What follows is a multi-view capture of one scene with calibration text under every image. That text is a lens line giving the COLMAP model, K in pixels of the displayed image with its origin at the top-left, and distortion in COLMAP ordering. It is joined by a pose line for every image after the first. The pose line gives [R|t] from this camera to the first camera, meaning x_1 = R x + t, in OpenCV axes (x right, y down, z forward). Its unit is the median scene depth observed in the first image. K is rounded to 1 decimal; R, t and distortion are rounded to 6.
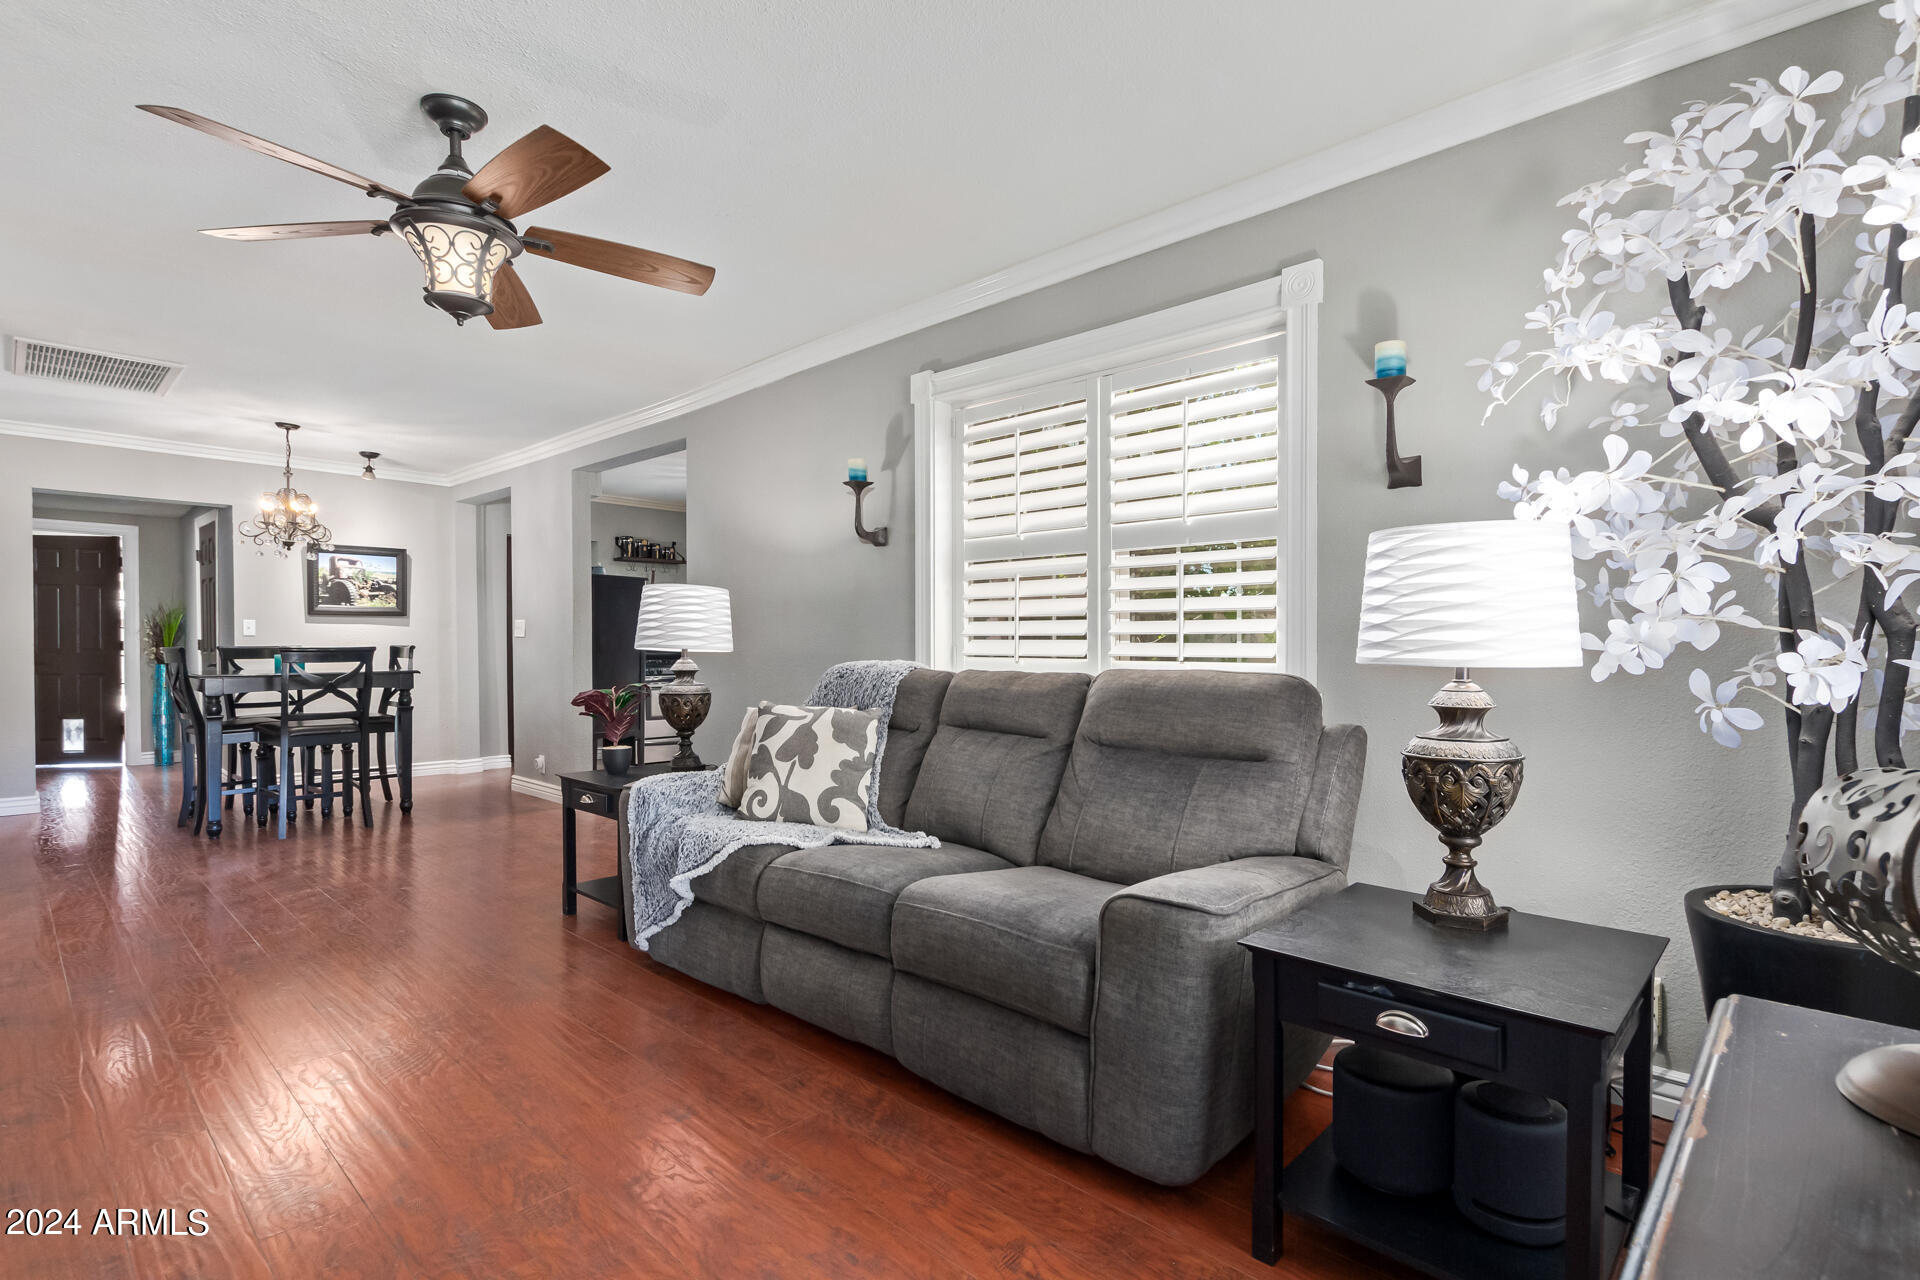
lens RADIAL K [[915.2, 0, 973.4], [0, 915.2, 650.7], [0, 0, 1]] dist [0.012795, -0.001129]
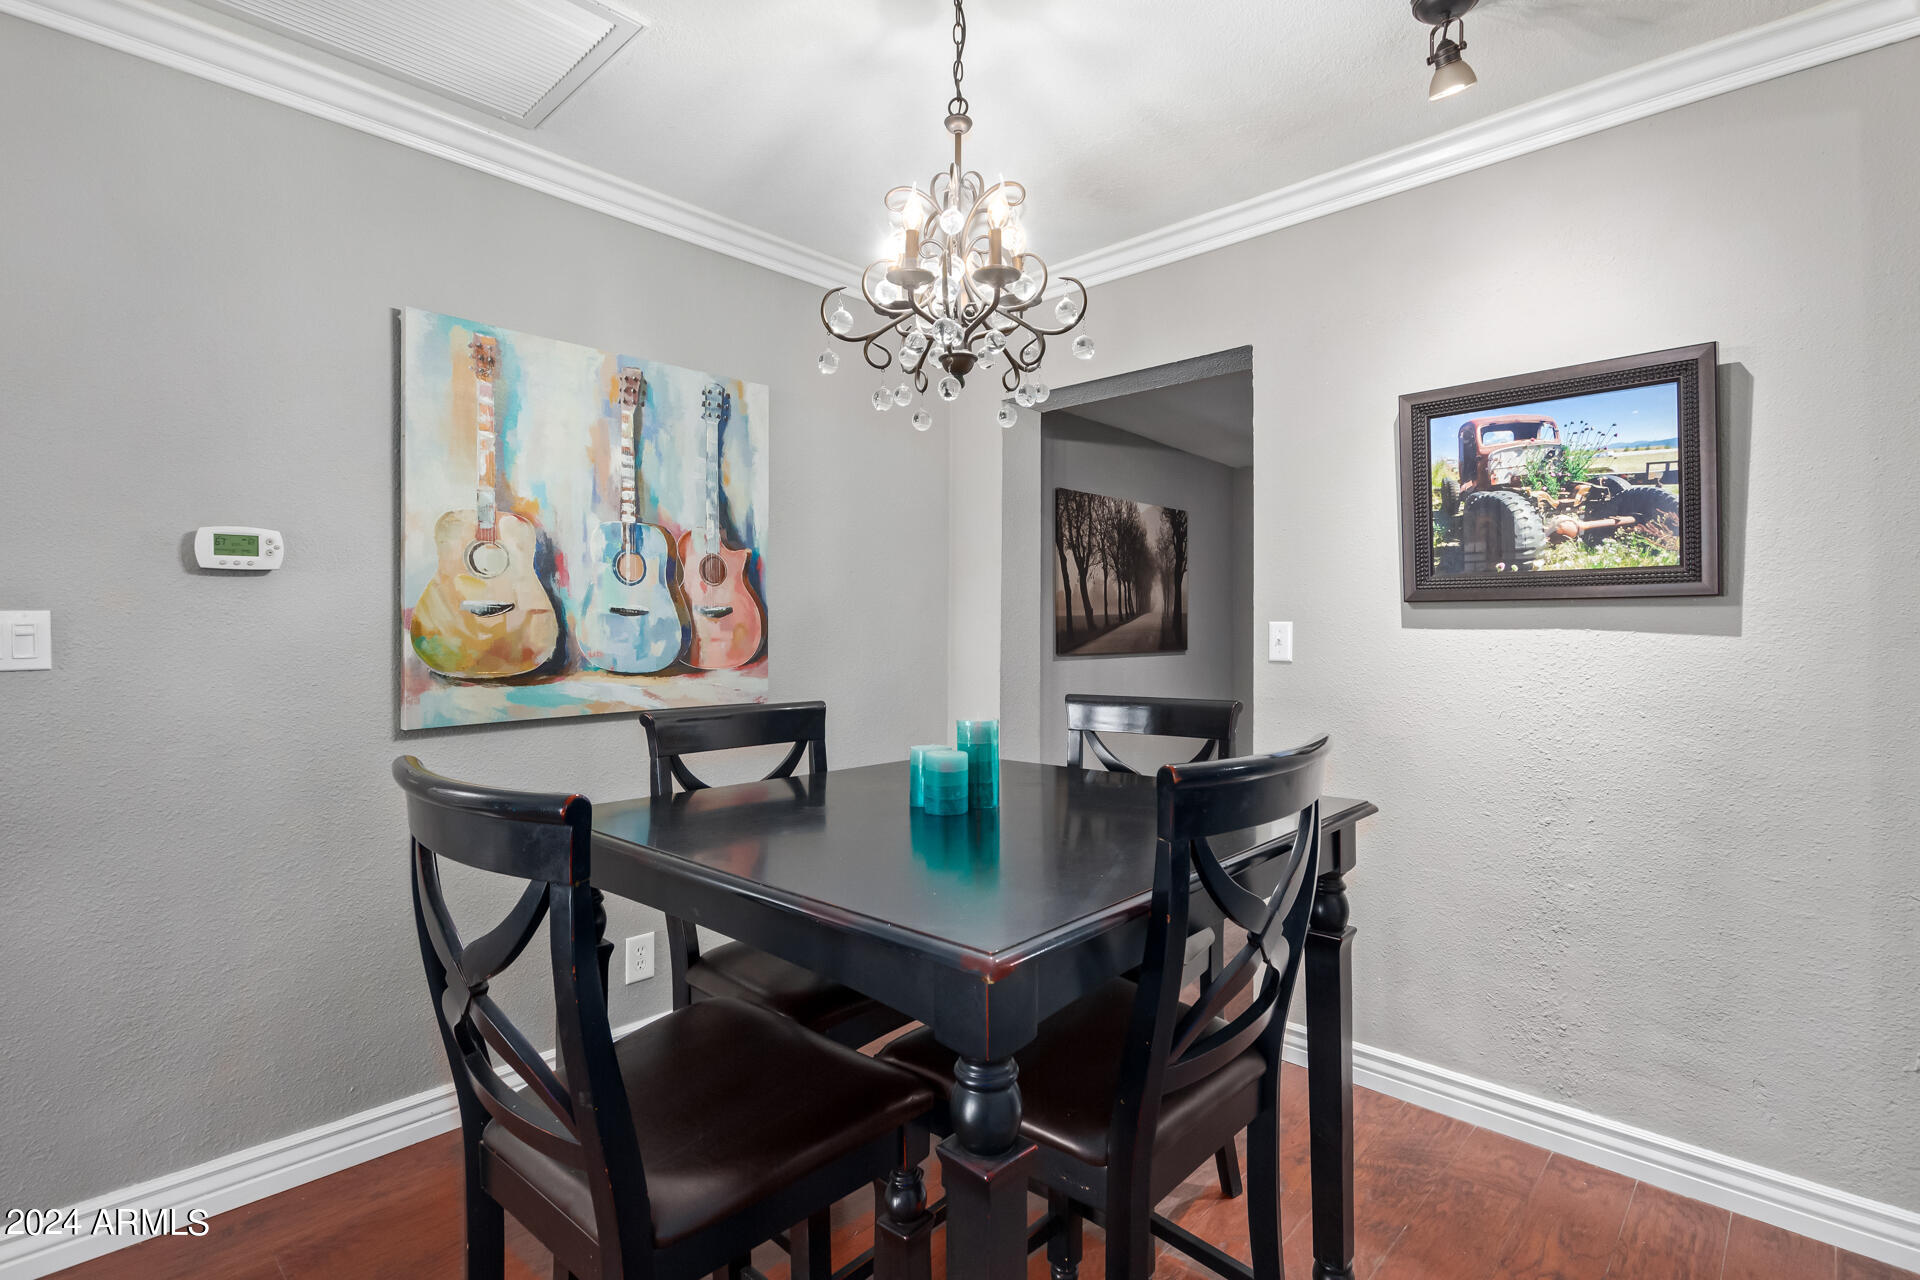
lens RADIAL K [[915.2, 0, 971.8], [0, 915.2, 629.5], [0, 0, 1]] dist [0.012795, -0.001129]
pose [[0.015145, -0.002524, -0.999882, -0.369302], [-0.018022, 0.999834, -0.002797, -0.024562], [0.999723, 0.018062, 0.015097, 0.814675]]
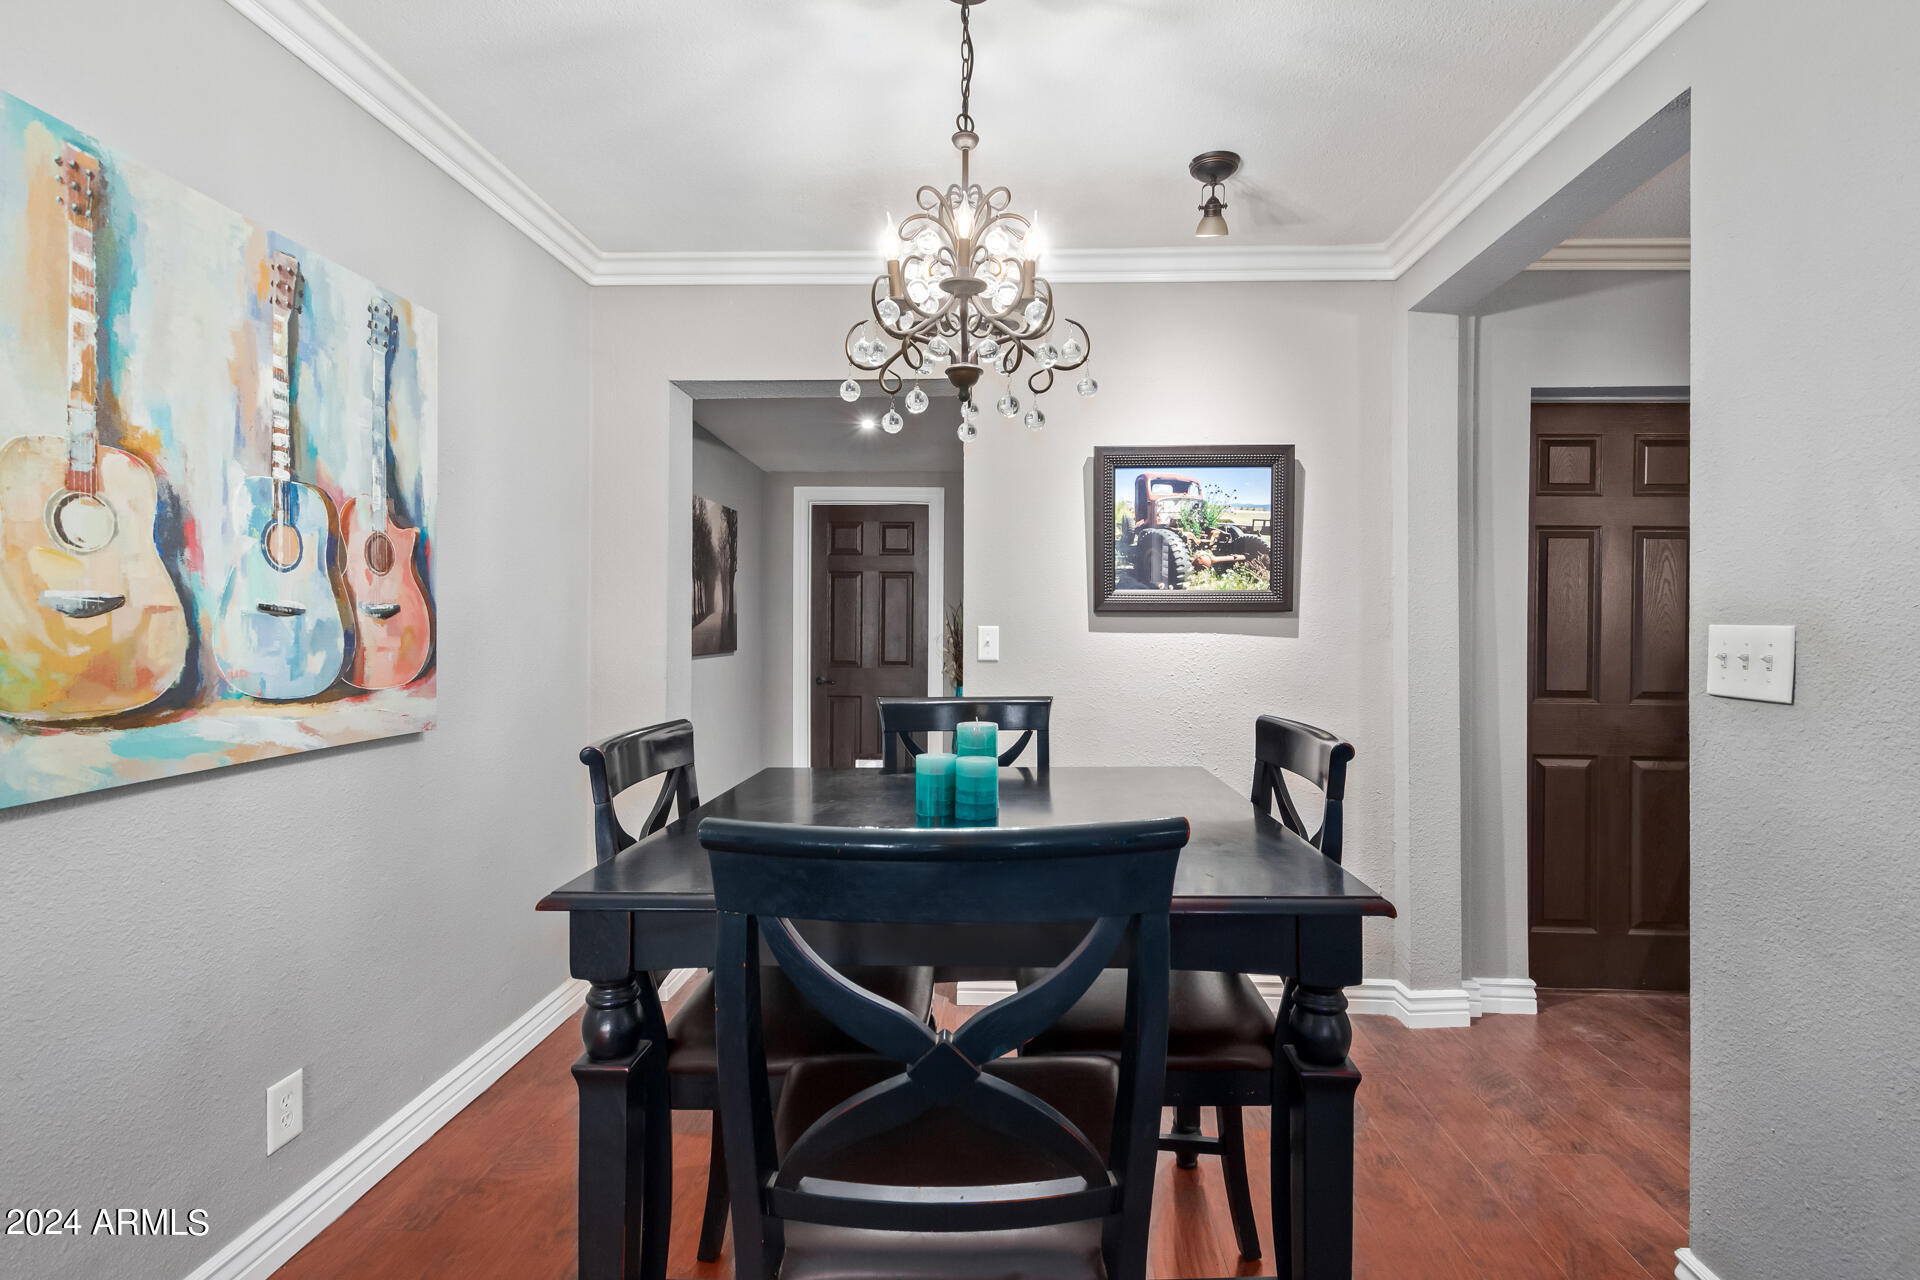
lens RADIAL K [[915.2, 0, 991.3], [0, 915.2, 631.5], [0, 0, 1]] dist [0.012795, -0.001129]
pose [[0.664362, 0.001935, -0.747409, -0.420431], [-0.012834, 0.999879, -0.008819, -0.024632], [0.747301, 0.015452, 0.664306, 0.660595]]
